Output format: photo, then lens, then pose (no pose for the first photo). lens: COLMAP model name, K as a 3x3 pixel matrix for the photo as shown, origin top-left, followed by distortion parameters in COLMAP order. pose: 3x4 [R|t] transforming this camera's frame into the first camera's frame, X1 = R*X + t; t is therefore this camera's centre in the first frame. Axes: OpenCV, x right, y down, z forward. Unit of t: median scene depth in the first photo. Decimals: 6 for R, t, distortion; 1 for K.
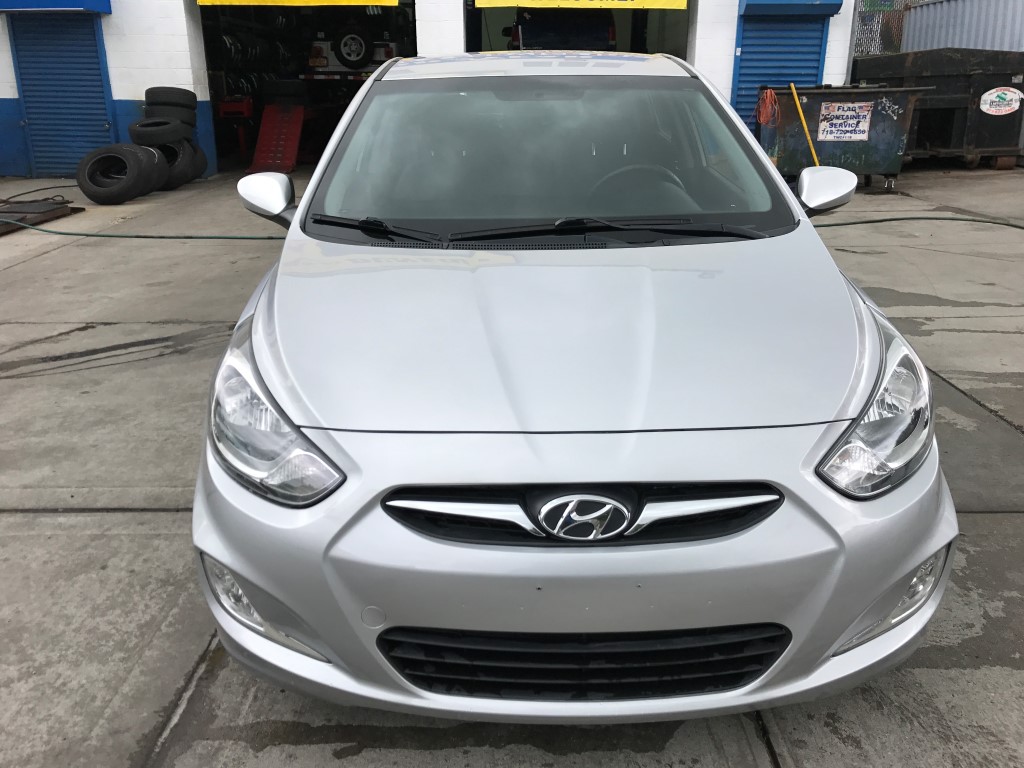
lens RADIAL K [[827.3, 0, 516.3], [0, 827.3, 392.0], [0, 0, 1]] dist [0.008961, 0.000890]
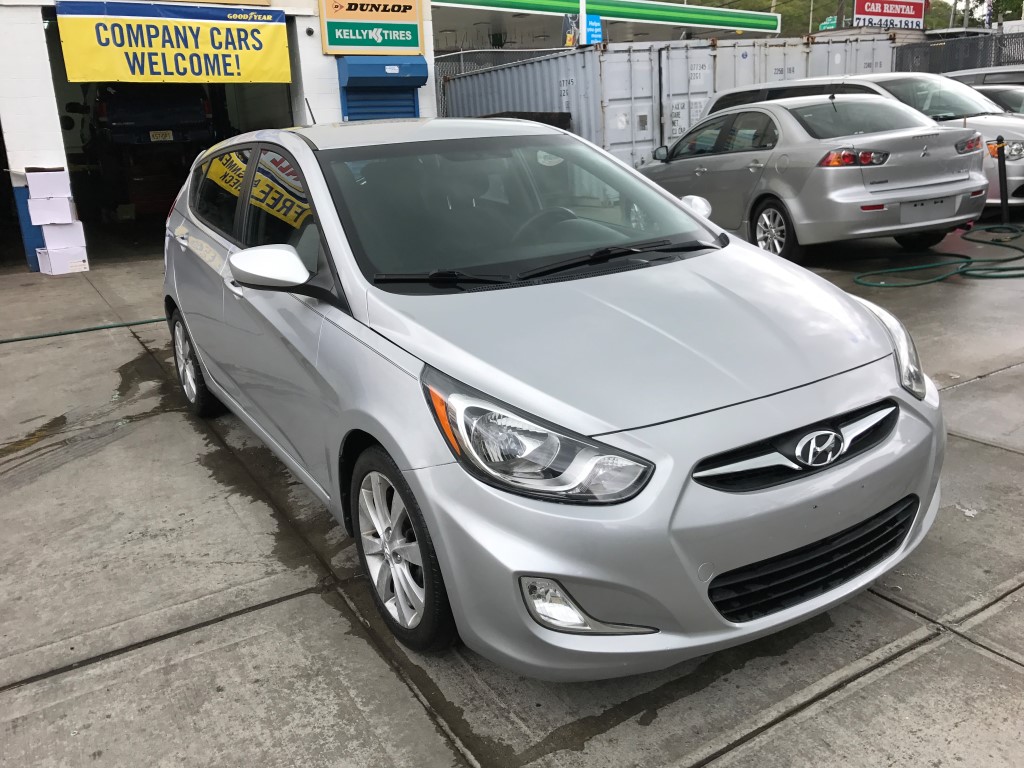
lens RADIAL K [[827.3, 0, 510.6], [0, 827.3, 383.4], [0, 0, 1]] dist [0.008961, 0.000890]
pose [[0.855033, -0.184102, 0.484794, -0.603926], [0.223373, 0.974440, -0.023917, -0.018610], [-0.467999, 0.128740, 0.874301, 0.029342]]
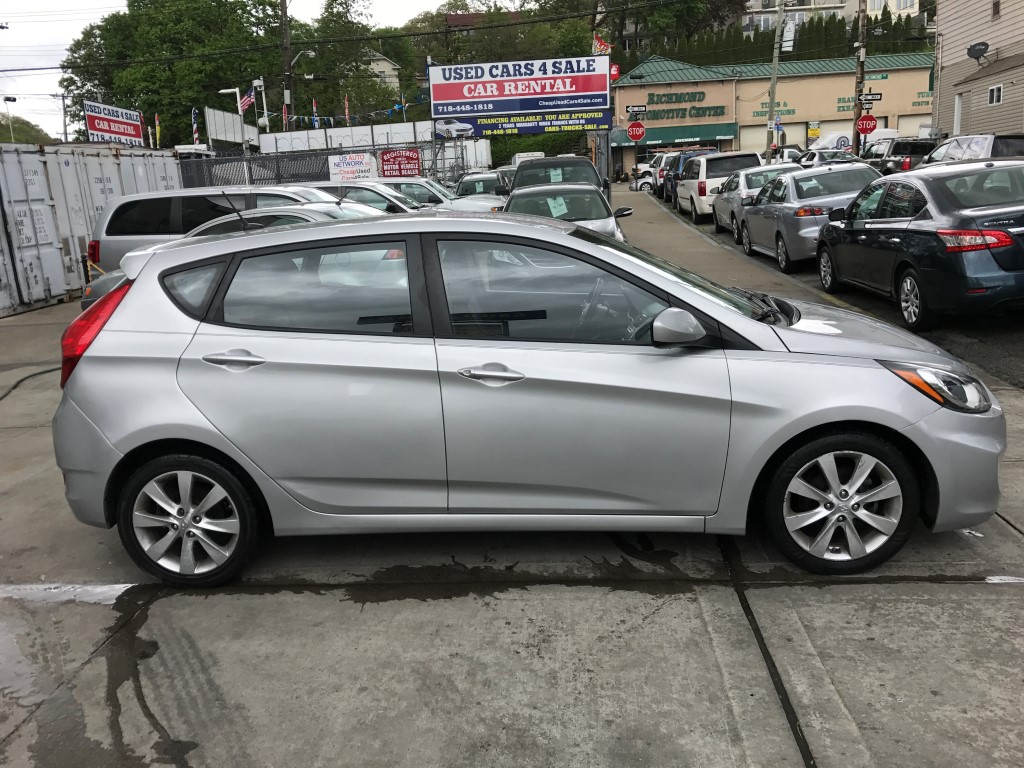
lens RADIAL K [[827.3, 0, 508.1], [0, 827.3, 379.3], [0, 0, 1]] dist [0.008961, 0.000890]
pose [[0.083714, -0.211296, 0.973831, -1.555358], [0.403599, 0.900706, 0.160735, -0.480631], [-0.911098, 0.379582, 0.160681, 1.137107]]
